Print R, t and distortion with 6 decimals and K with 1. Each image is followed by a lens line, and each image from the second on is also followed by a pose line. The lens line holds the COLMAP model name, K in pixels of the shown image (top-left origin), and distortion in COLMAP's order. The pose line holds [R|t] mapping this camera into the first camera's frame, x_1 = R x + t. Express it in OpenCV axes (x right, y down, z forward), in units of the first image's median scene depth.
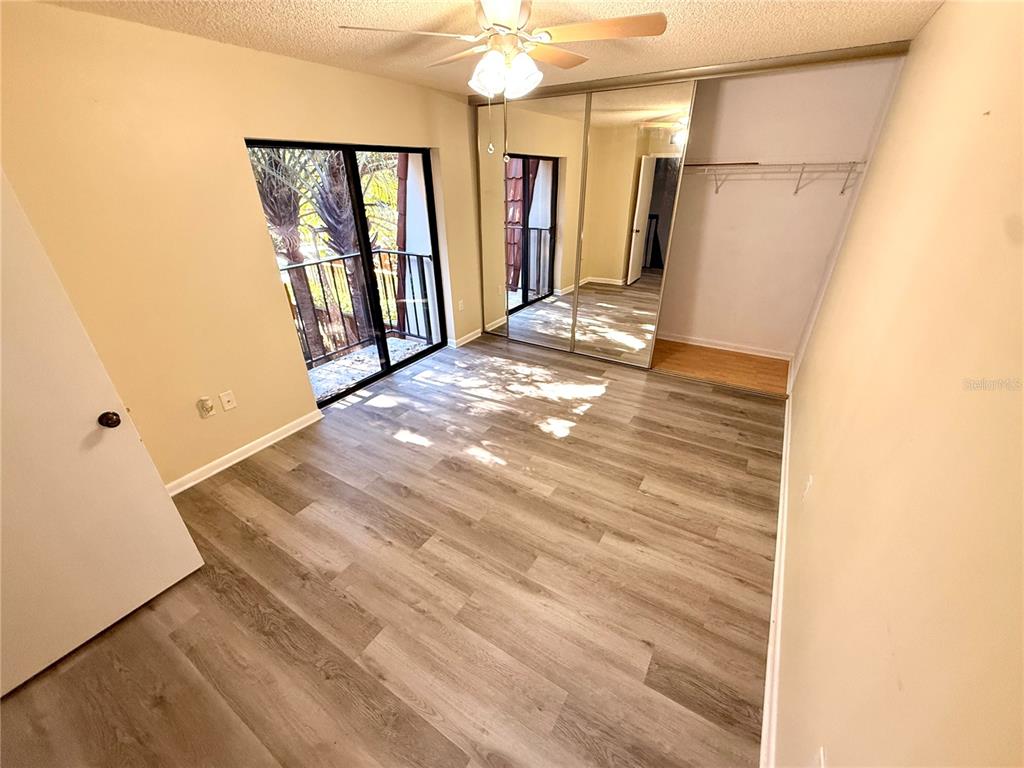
lens RADIAL K [[406.7, 0, 509.9], [0, 406.7, 387.4], [0, 0, 1]] dist [-0.001284, 0.000408]
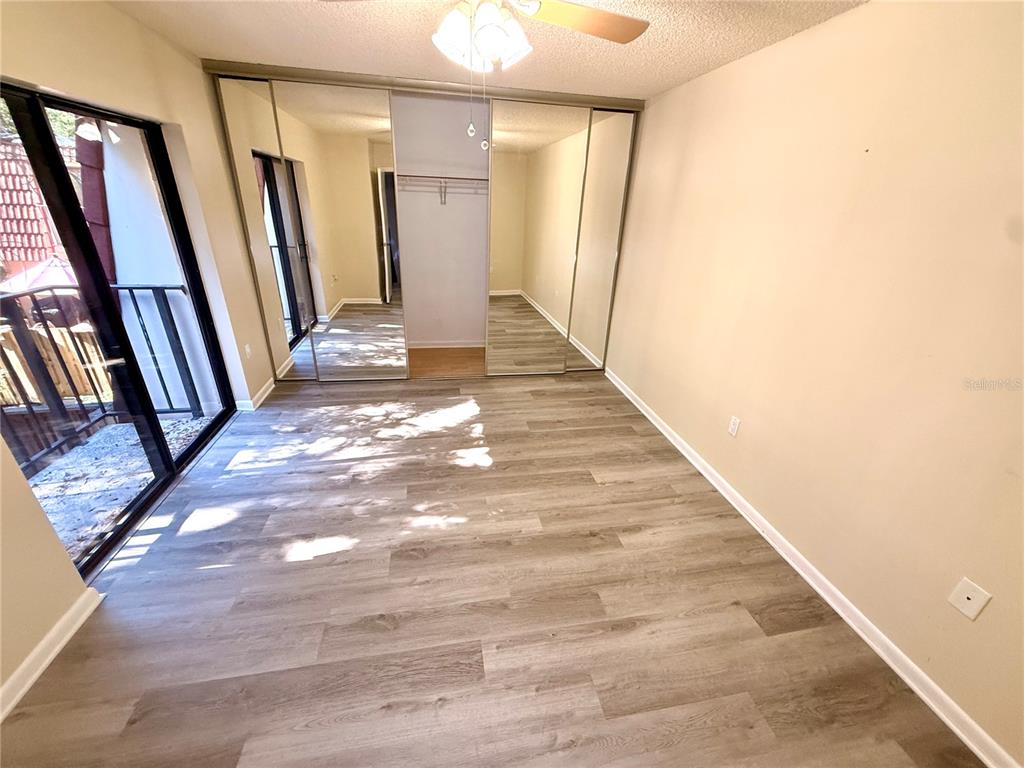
lens RADIAL K [[406.7, 0, 510.1], [0, 406.7, 386.5], [0, 0, 1]] dist [-0.001284, 0.000408]
pose [[0.739759, -0.238332, 0.629250, -0.380873], [0.266833, 0.962402, 0.050821, -0.085333], [-0.617703, 0.130309, 0.775540, 0.262582]]
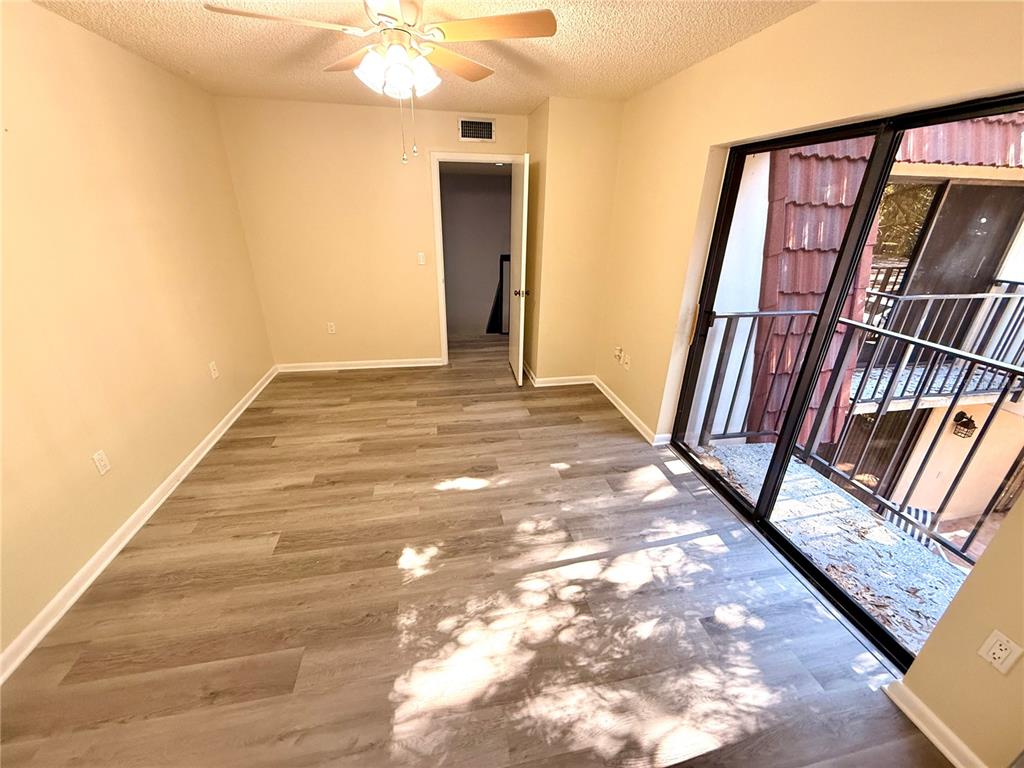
lens RADIAL K [[406.7, 0, 513.4], [0, 406.7, 386.4], [0, 0, 1]] dist [-0.001284, 0.000408]
pose [[-0.728167, 0.278256, -0.626375, 0.354874], [-0.326375, 0.662852, 0.673874, -0.607708], [0.602703, 0.695126, -0.391852, 1.229101]]
